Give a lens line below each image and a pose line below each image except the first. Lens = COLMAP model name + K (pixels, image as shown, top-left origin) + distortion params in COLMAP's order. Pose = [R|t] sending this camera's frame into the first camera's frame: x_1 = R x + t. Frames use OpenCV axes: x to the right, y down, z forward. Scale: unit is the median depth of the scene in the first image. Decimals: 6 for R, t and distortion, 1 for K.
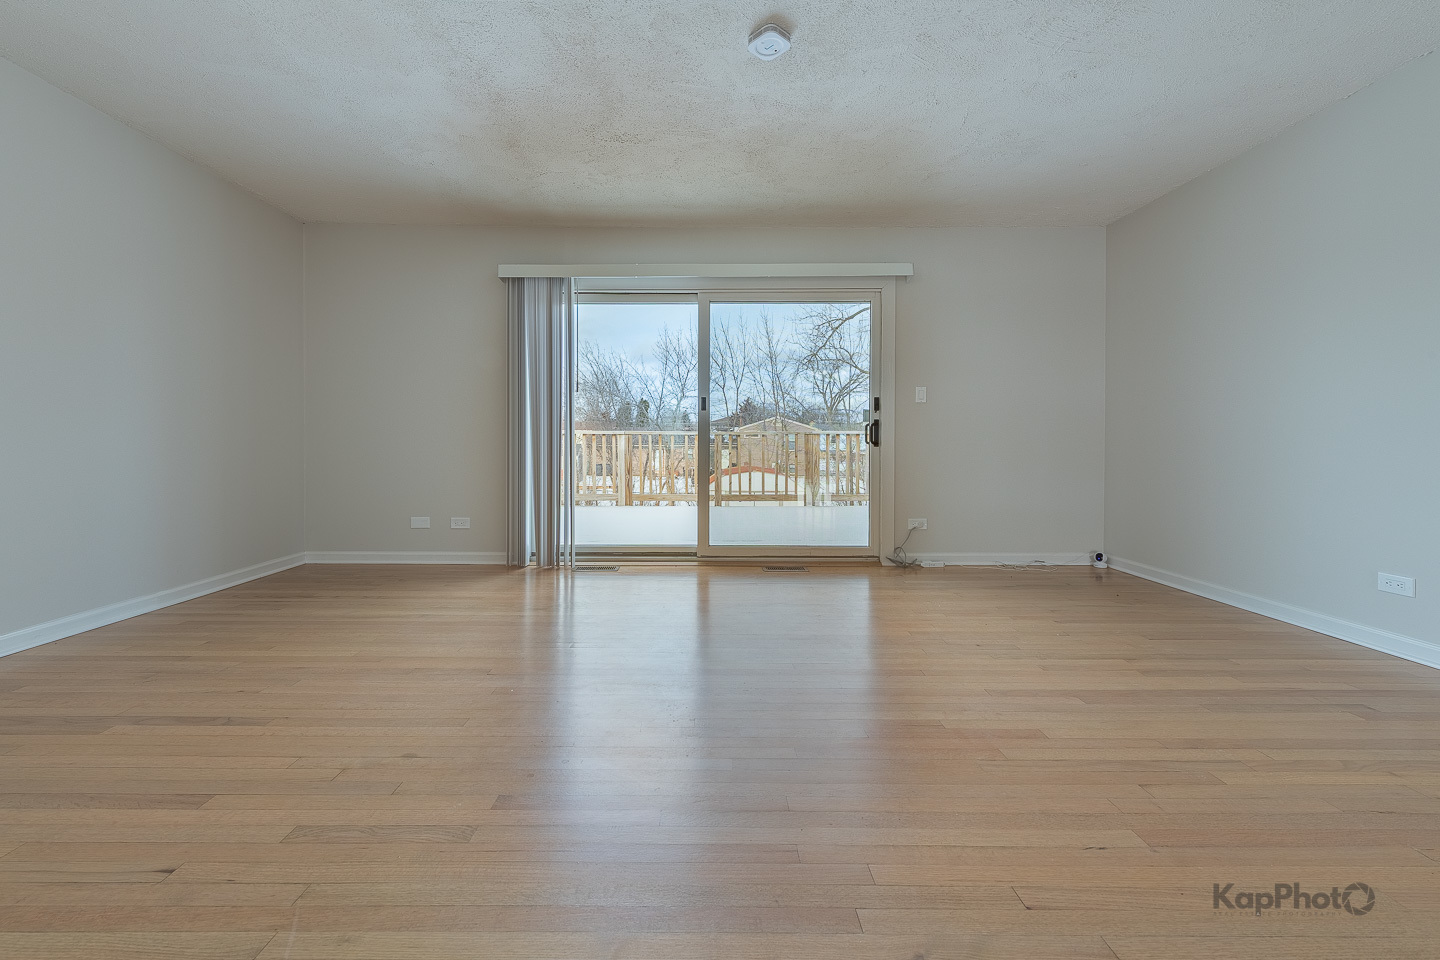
lens RADIAL K [[600.2, 0, 688.7], [0, 600.2, 450.1], [0, 0, 1]] dist [0.011056, -0.001884]
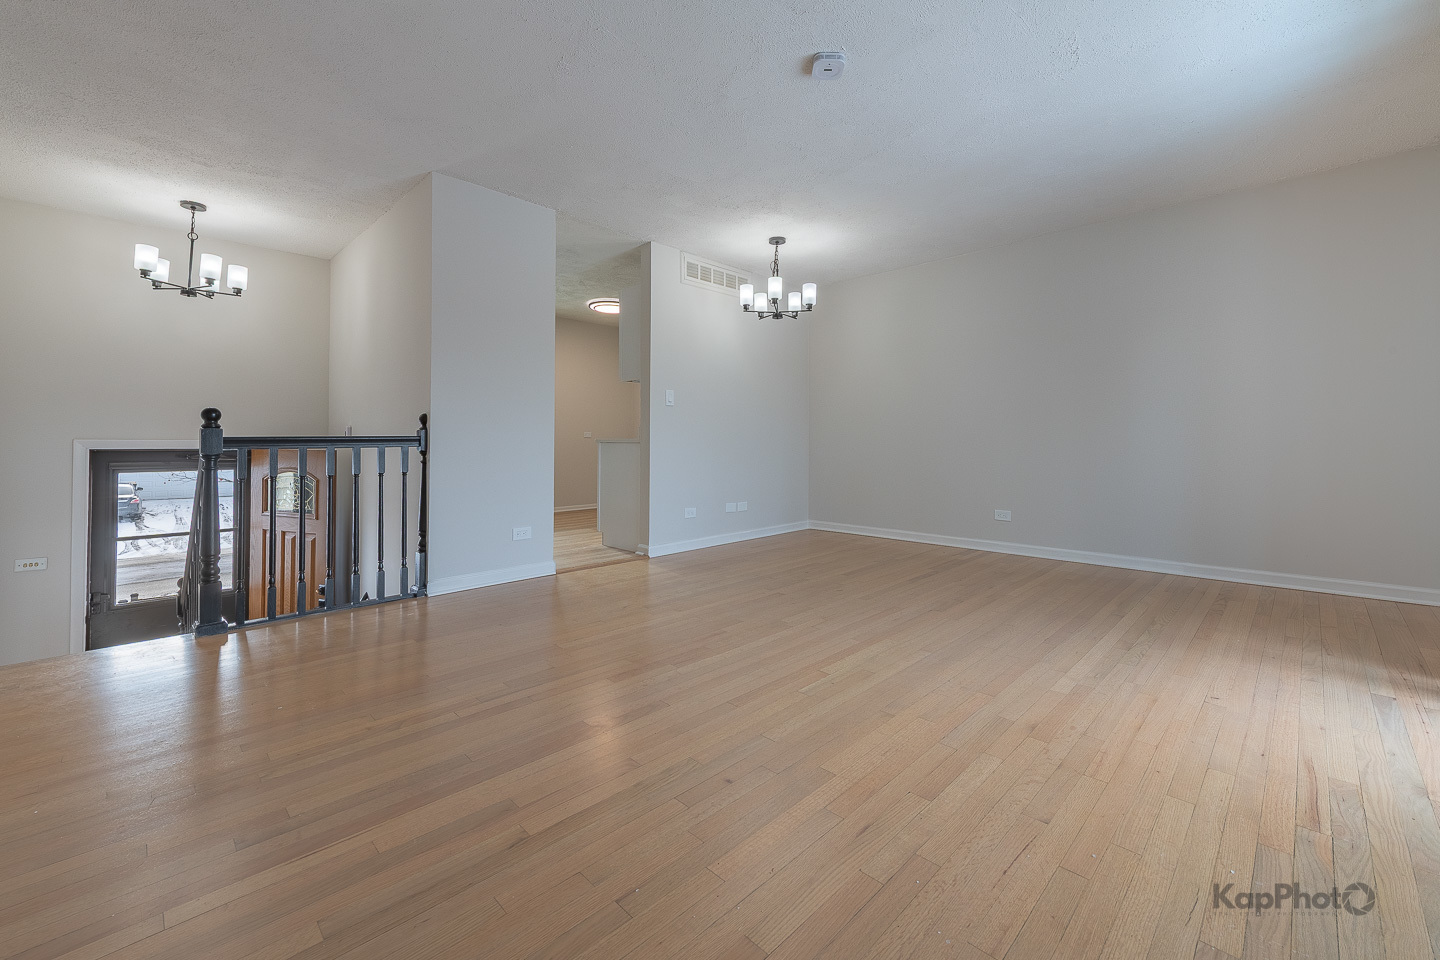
lens RADIAL K [[600.2, 0, 721.4], [0, 600.2, 430.4], [0, 0, 1]] dist [0.011056, -0.001884]
pose [[-0.687090, -0.009157, -0.726515, 0.607971], [-0.008701, 0.999953, -0.004374, -0.026658], [0.726521, 0.003316, -0.687137, 0.915821]]
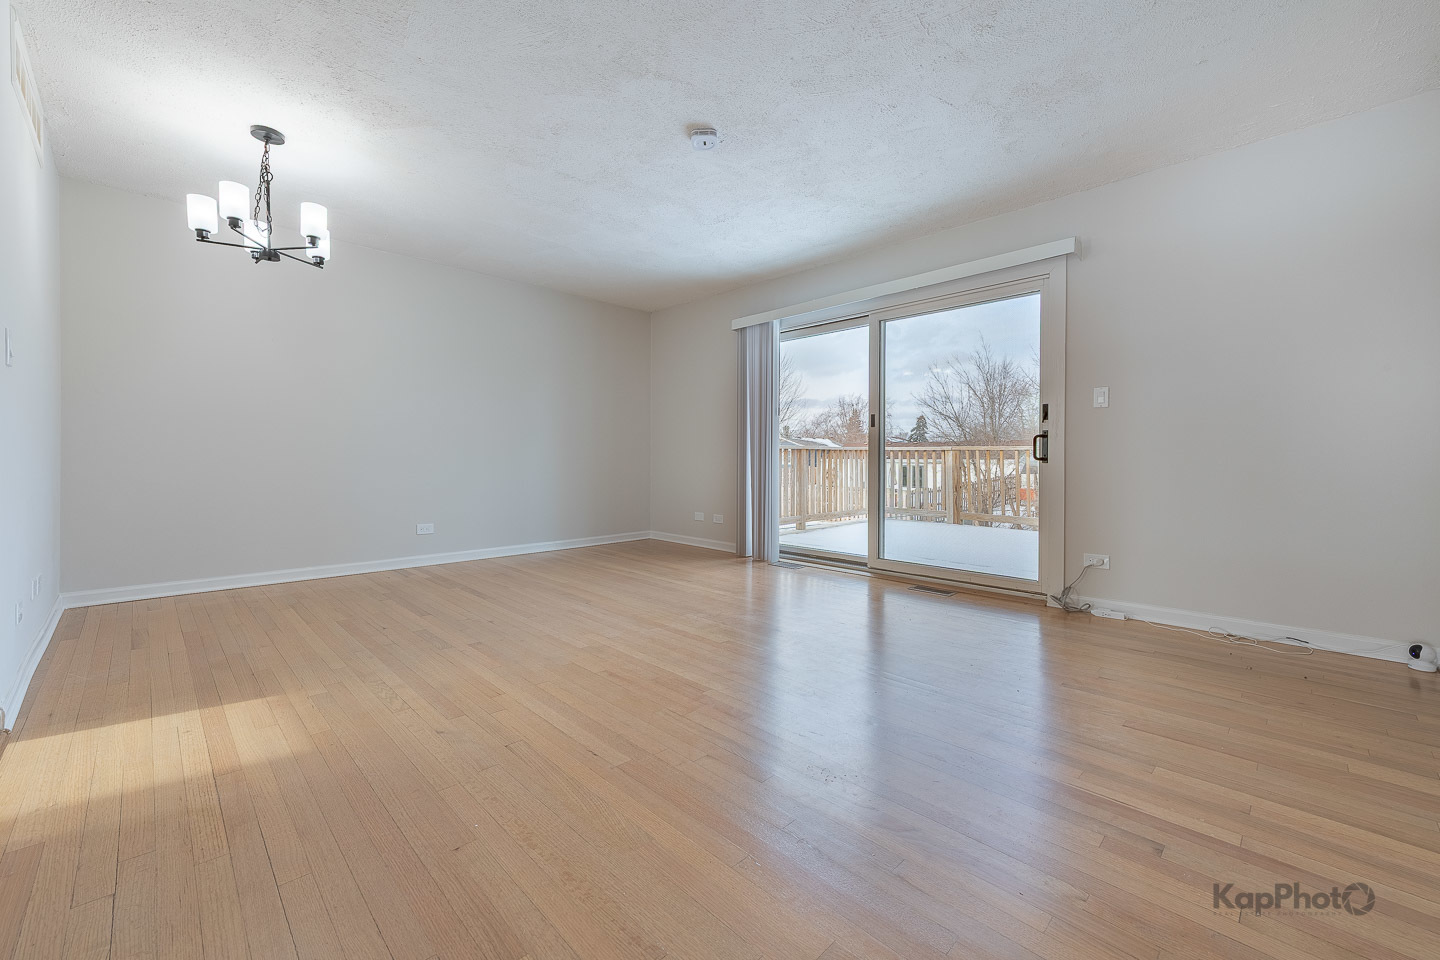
lens RADIAL K [[600.2, 0, 711.8], [0, 600.2, 473.1], [0, 0, 1]] dist [0.011056, -0.001884]
pose [[0.689192, 0.018055, -0.724354, 0.597040], [-0.010394, 0.999833, 0.015031, 0.000350], [0.724504, -0.002831, 0.689264, 0.083776]]
